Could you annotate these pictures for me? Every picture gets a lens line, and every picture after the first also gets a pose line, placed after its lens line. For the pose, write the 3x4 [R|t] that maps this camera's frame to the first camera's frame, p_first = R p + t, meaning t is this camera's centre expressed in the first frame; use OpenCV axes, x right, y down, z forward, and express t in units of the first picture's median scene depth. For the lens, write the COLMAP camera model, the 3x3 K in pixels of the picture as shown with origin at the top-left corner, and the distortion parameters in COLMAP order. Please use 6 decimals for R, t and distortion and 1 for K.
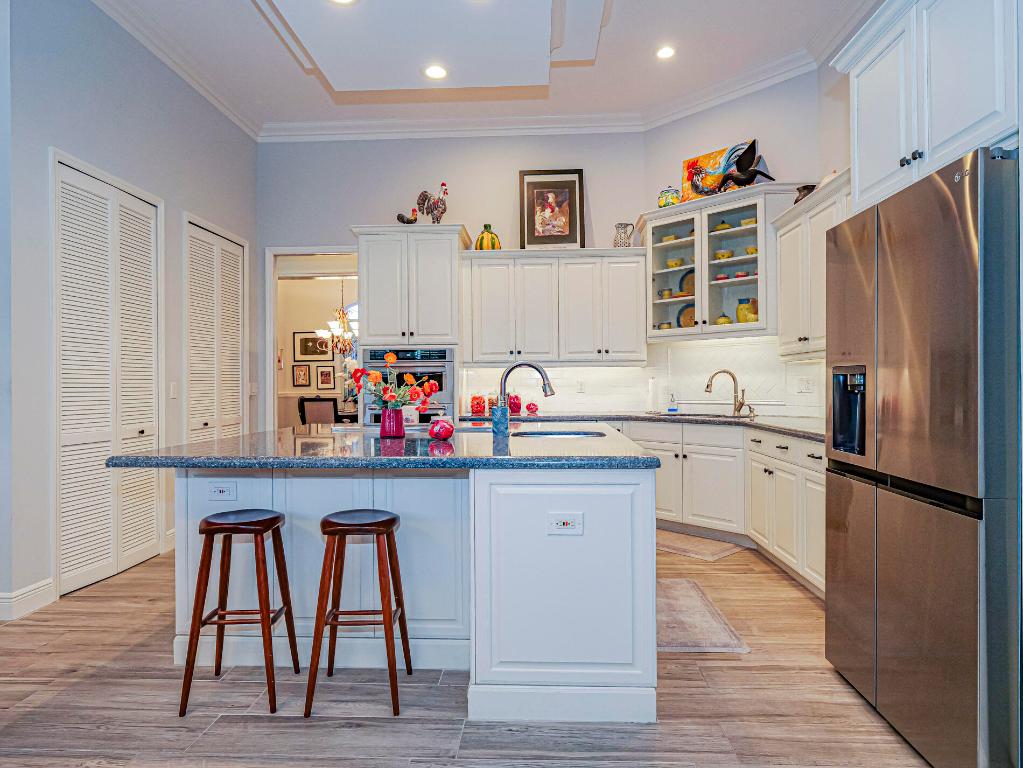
lens RADIAL K [[617.5, 0, 512.3], [0, 617.5, 379.9], [0, 0, 1]] dist [-0.008006, -0.001450]
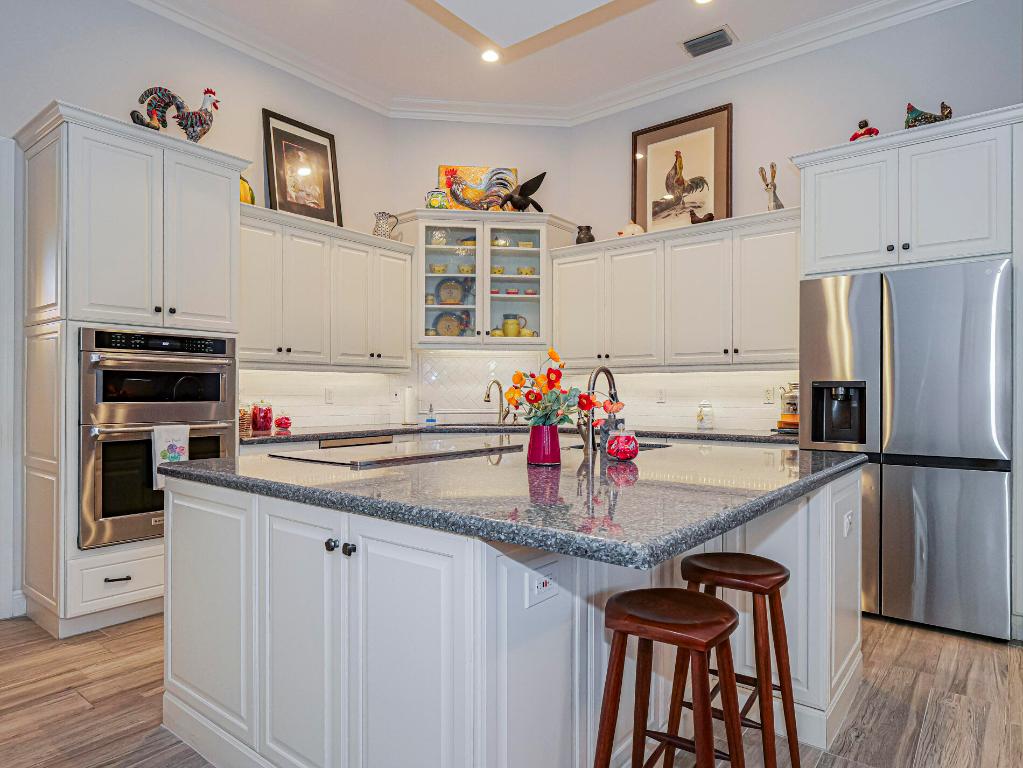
lens RADIAL K [[621.1, 0, 511.5], [0, 621.1, 384.0], [0, 0, 1]] dist [0.003454, -0.001768]
pose [[0.582092, 0.018927, 0.812902, -0.465905], [-0.008707, 0.999817, -0.017045, 0.007474], [-0.813076, 0.002844, 0.582151, 0.347960]]
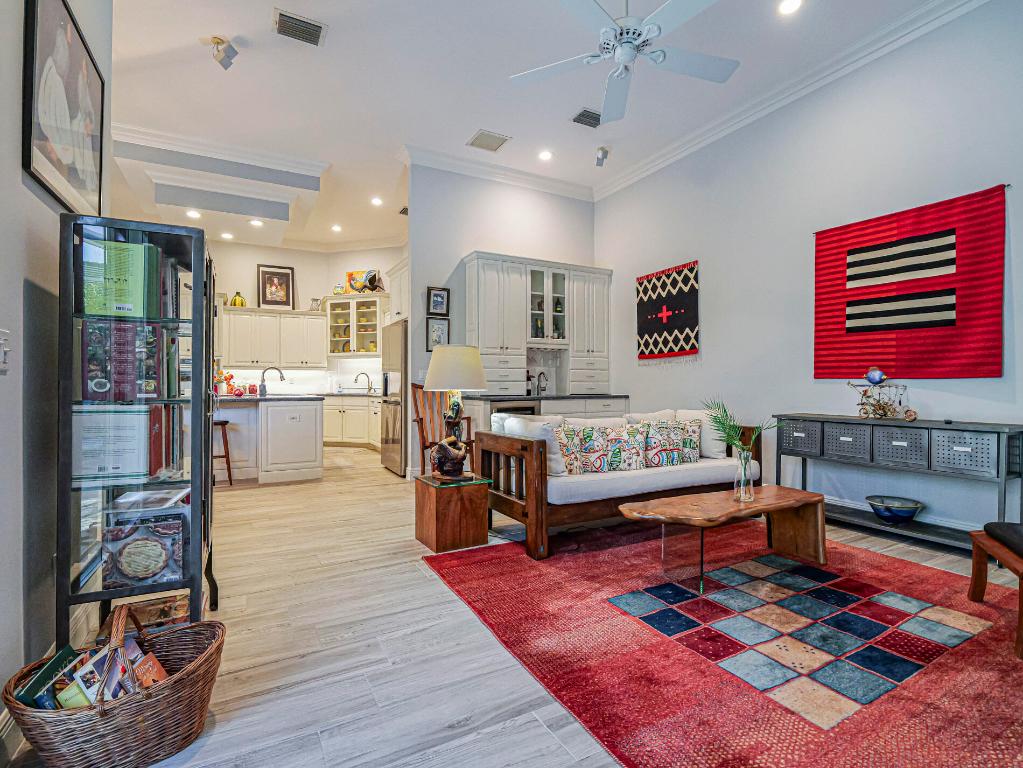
lens RADIAL K [[496.3, 0, 511.5], [0, 496.3, 384.0], [0, 0, 1]] dist [-0.003012, -0.000790]
pose [[0.851363, 0.008711, 0.524505, -0.128369], [-0.007206, 0.999962, -0.004911, 0.028152], [-0.524528, 0.000401, 0.851393, -0.747582]]
